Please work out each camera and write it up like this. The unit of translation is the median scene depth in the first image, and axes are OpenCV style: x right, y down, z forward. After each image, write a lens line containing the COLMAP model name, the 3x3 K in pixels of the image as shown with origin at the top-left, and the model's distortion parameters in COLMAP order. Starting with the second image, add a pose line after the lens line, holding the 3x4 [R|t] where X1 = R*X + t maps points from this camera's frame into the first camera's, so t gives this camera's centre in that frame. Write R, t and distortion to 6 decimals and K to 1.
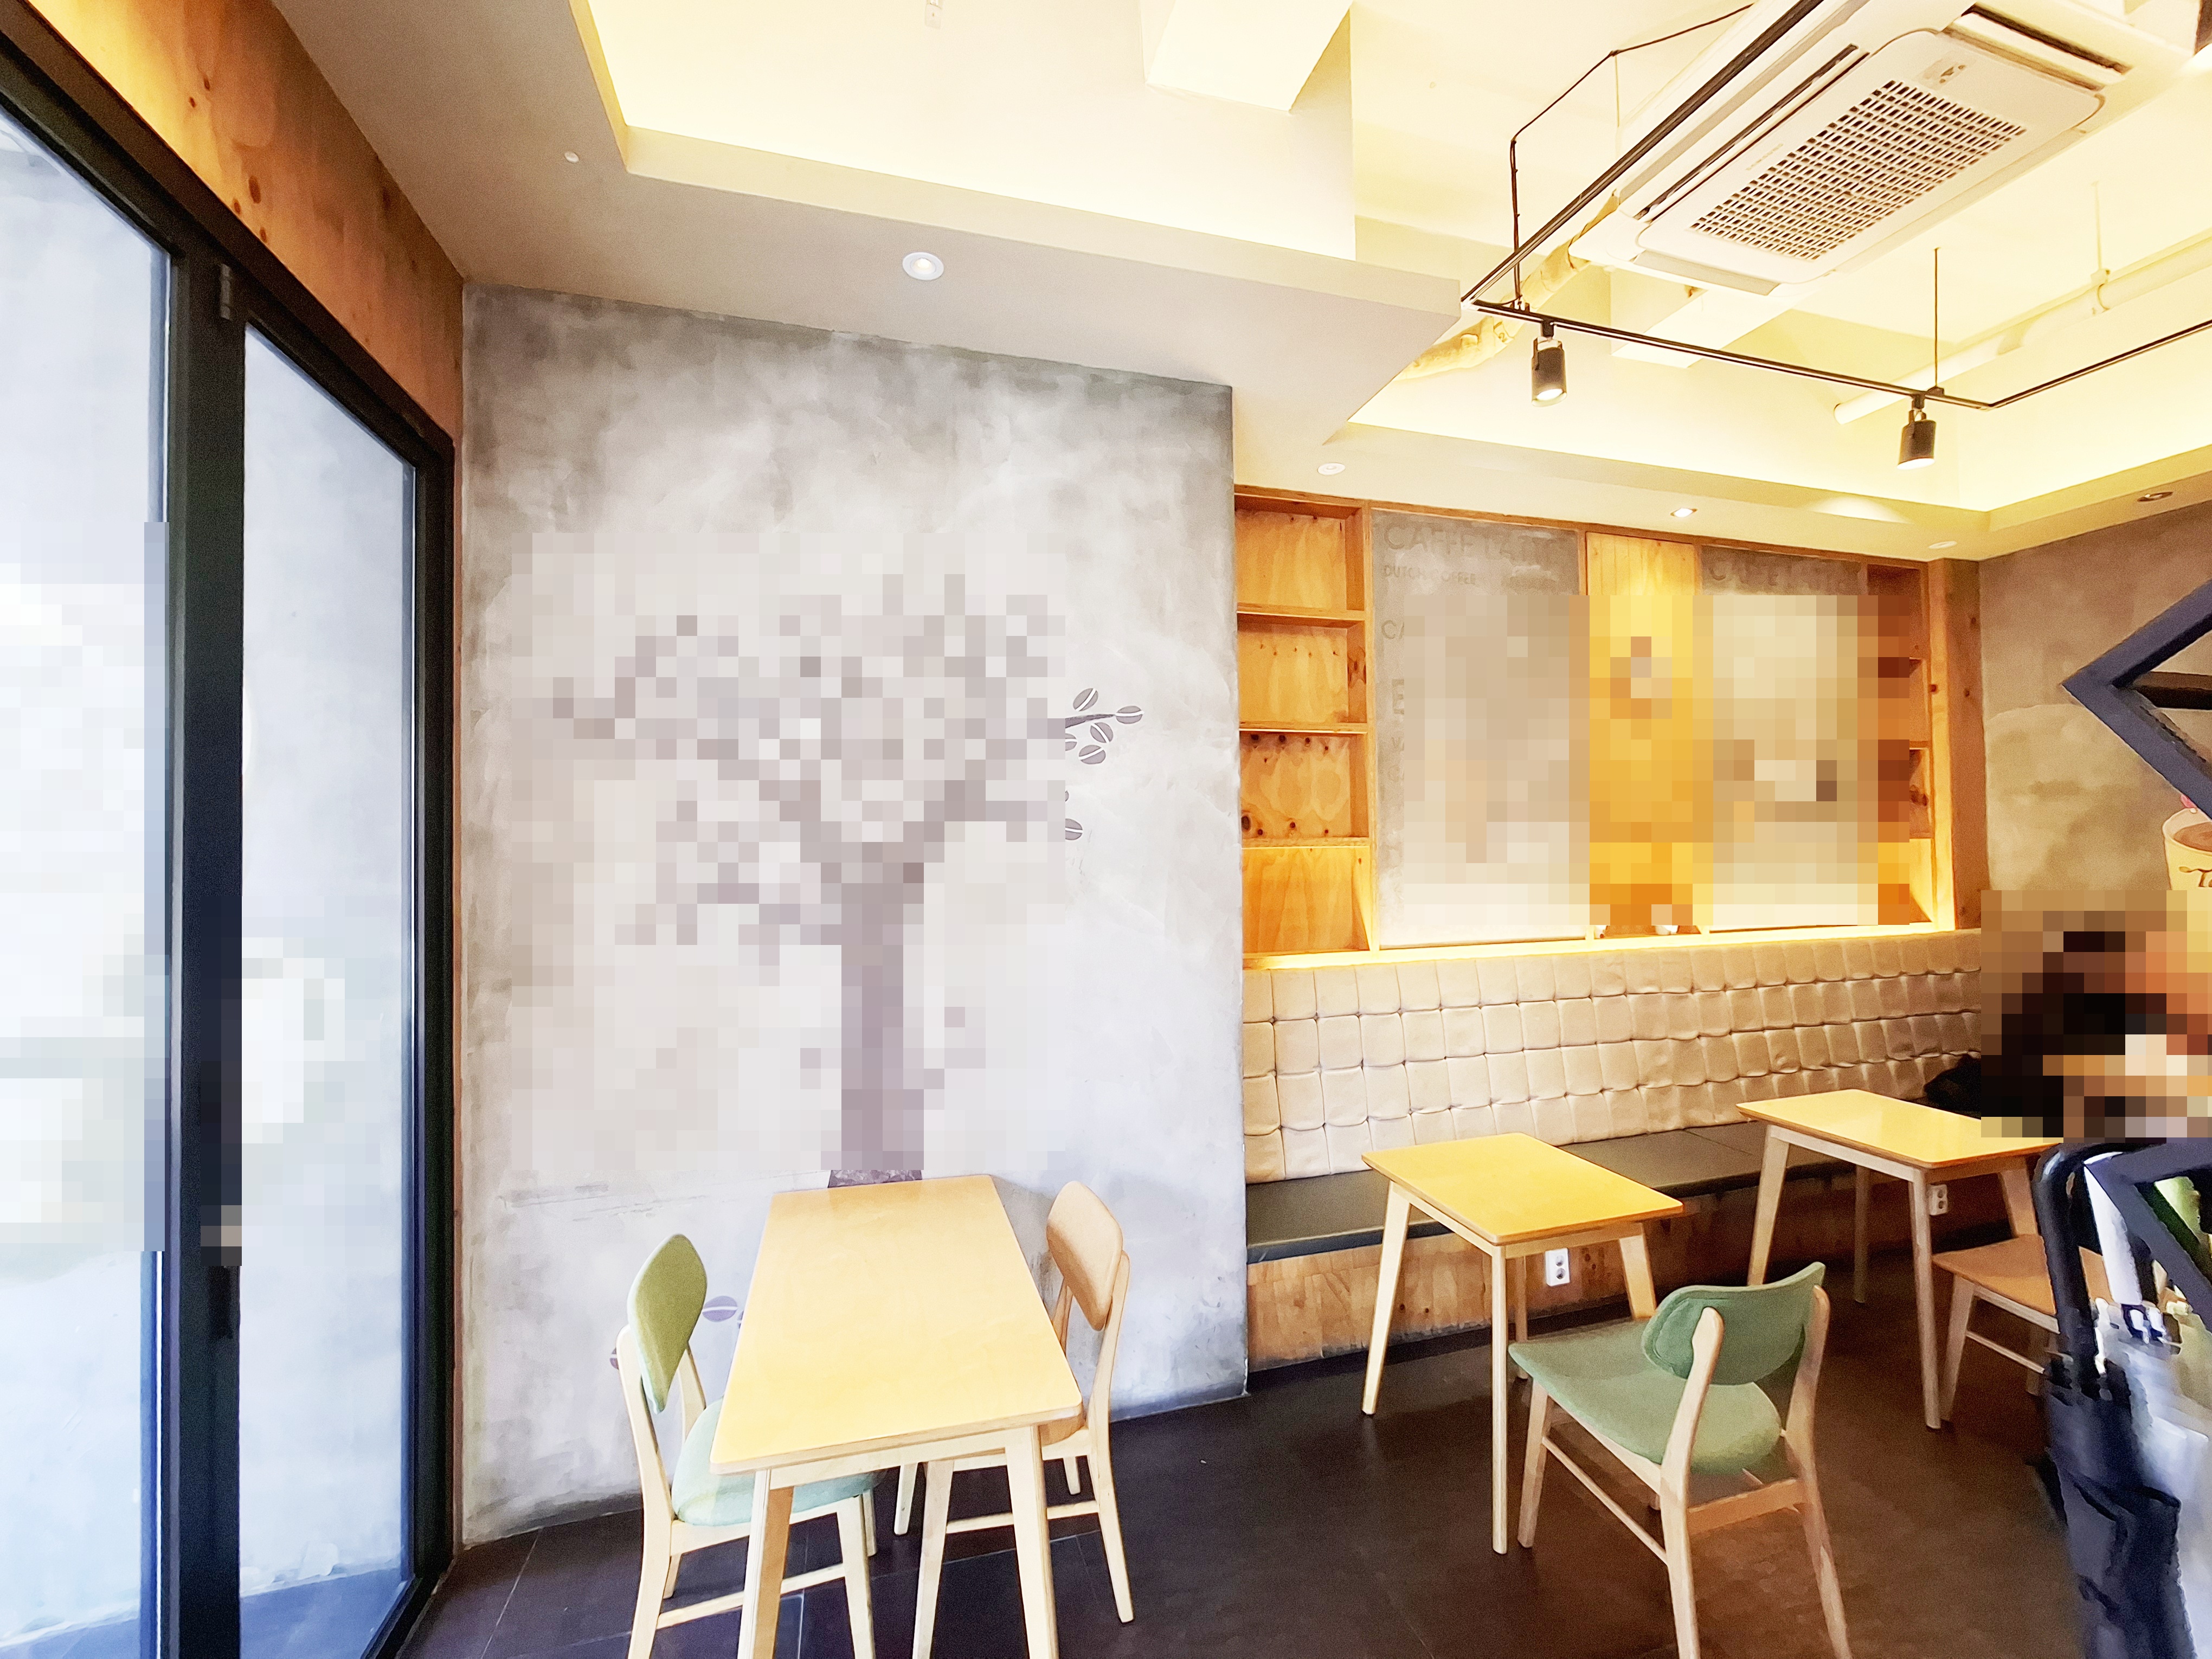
lens RADIAL K [[869.2, 0, 1098.9], [0, 869.2, 830.4], [0, 0, 1]] dist [-0.009924, 0.001438]
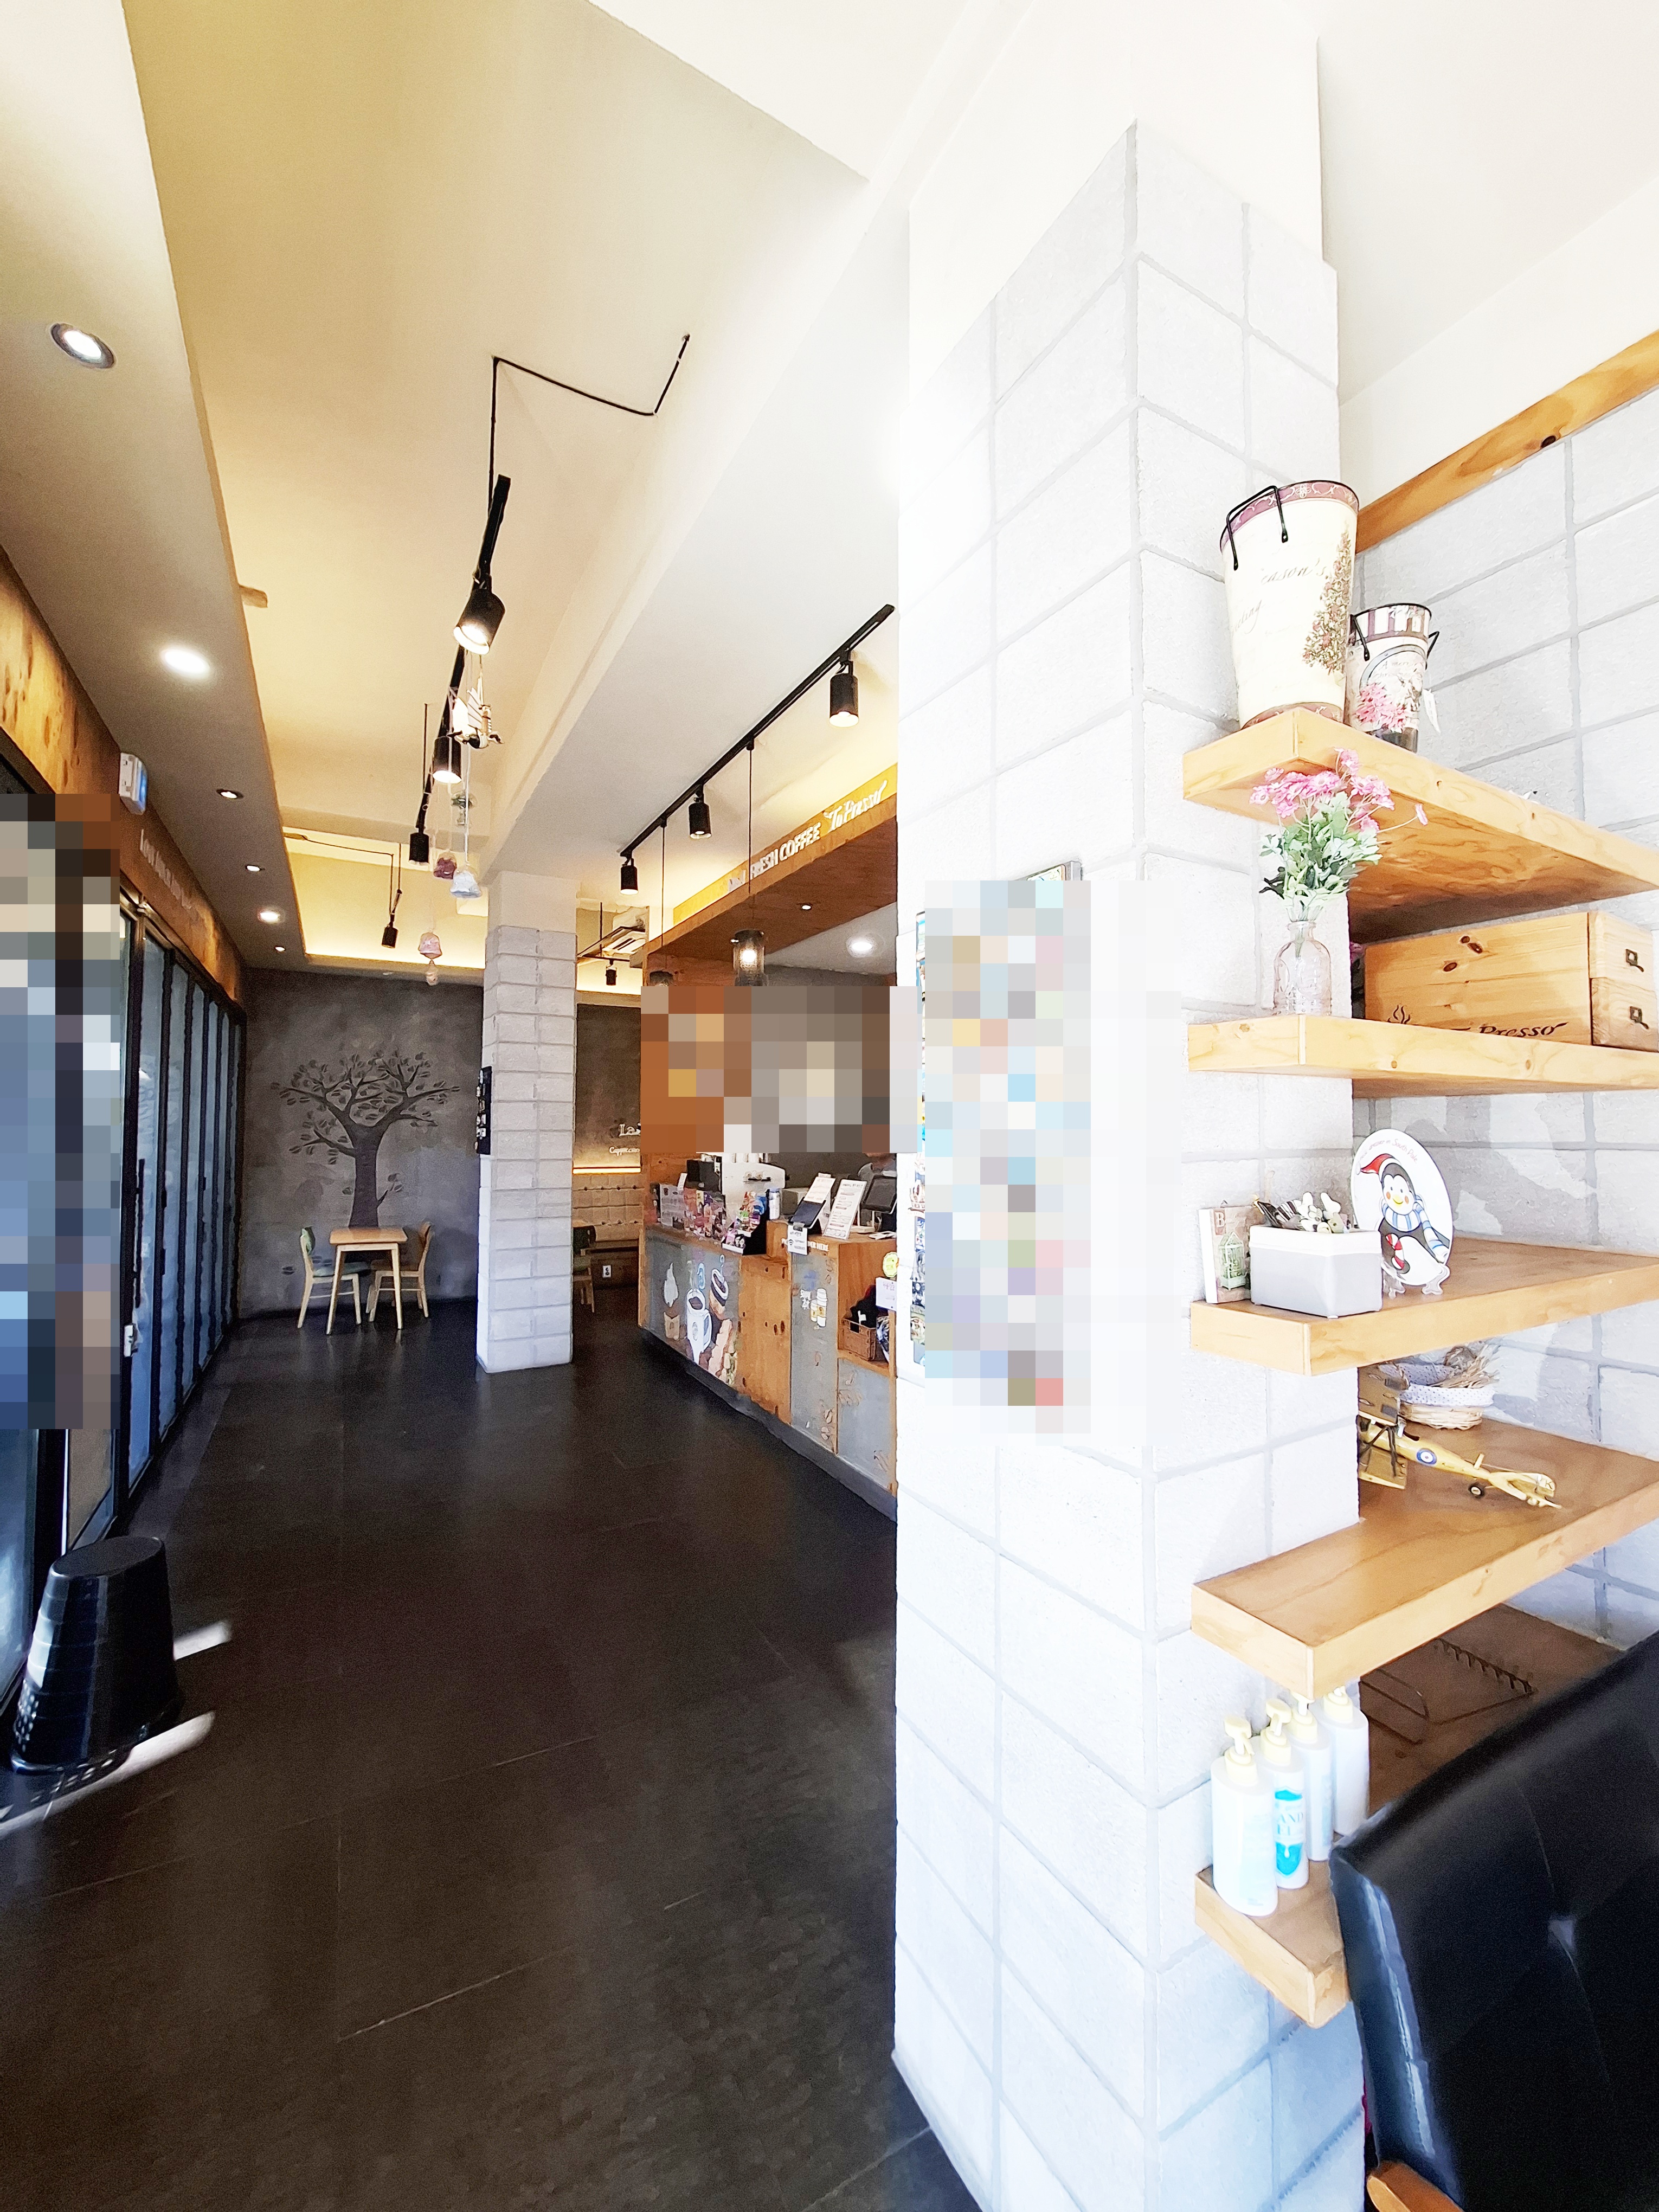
lens RADIAL K [[869.2, 0, 830.1], [0, 869.2, 1093.9], [0, 0, 1]] dist [-0.009924, 0.001438]
pose [[0.975243, 0.025727, 0.219633, 0.789626], [-0.020484, 0.999449, -0.026118, -0.066499], [-0.220184, 0.020972, 0.975233, -2.829932]]
